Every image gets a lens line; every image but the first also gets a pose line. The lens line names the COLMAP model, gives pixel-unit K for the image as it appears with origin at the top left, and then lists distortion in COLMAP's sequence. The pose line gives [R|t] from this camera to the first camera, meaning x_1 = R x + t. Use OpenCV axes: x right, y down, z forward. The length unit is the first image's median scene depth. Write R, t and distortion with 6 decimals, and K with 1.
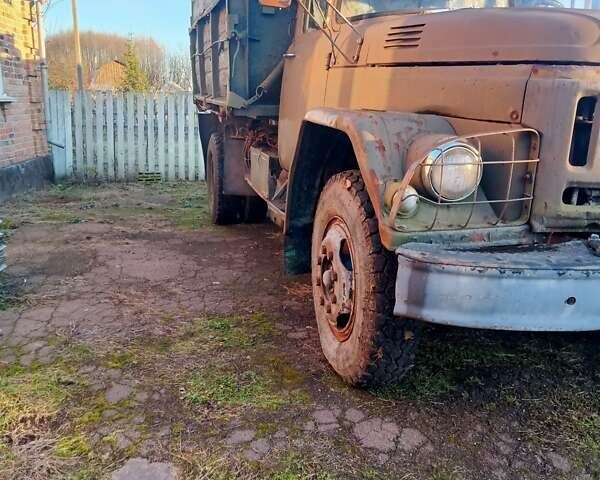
lens RADIAL K [[588.2, 0, 300.4], [0, 588.2, 220.2], [0, 0, 1]] dist [0.116739, -0.211829]
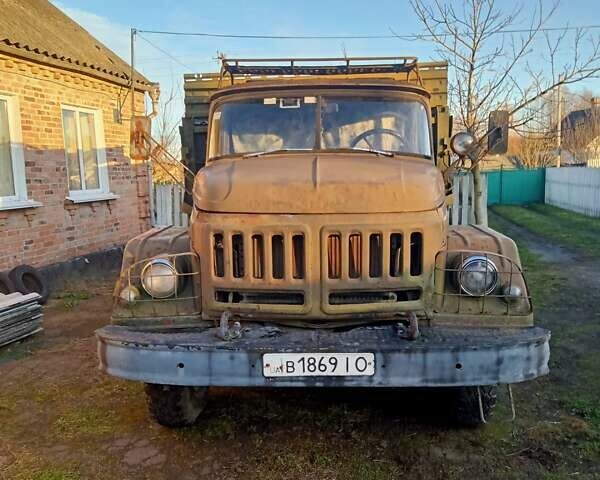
lens RADIAL K [[588.2, 0, 300.4], [0, 588.2, 220.2], [0, 0, 1]] dist [0.116739, -0.211829]
pose [[0.956131, -0.020851, -0.292197, 0.948780], [-0.010901, 0.994240, -0.106621, -0.065100], [0.292737, 0.105129, 0.950396, -0.347235]]
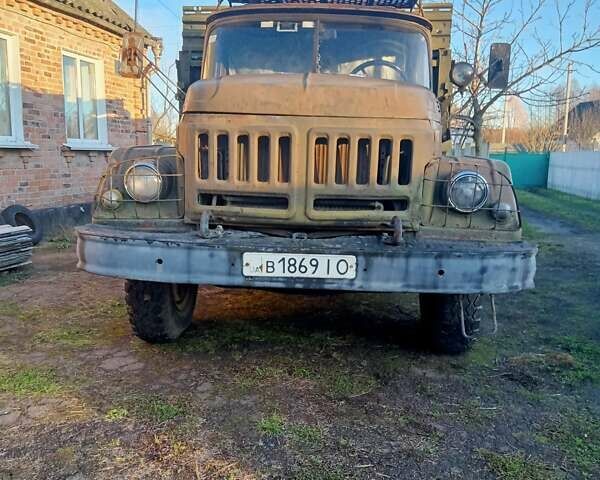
lens RADIAL K [[588.2, 0, 299.2], [0, 588.2, 216.9], [0, 0, 1]] dist [0.109920, -0.207188]
pose [[0.954364, 0.028752, -0.297259, 0.973595], [-0.056277, 0.994837, -0.084455, 0.100286], [0.293296, 0.097330, 0.951054, -0.291164]]
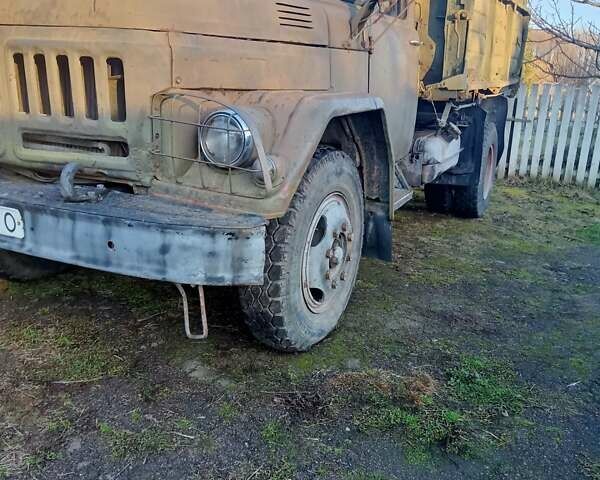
lens RADIAL K [[588.2, 0, 300.4], [0, 588.2, 220.2], [0, 0, 1]] dist [0.116739, -0.211829]
pose [[0.769007, 0.159742, -0.618960, 1.626431], [-0.158964, 0.985645, 0.056876, -0.031338], [0.619160, 0.054654, 0.783361, 0.410674]]
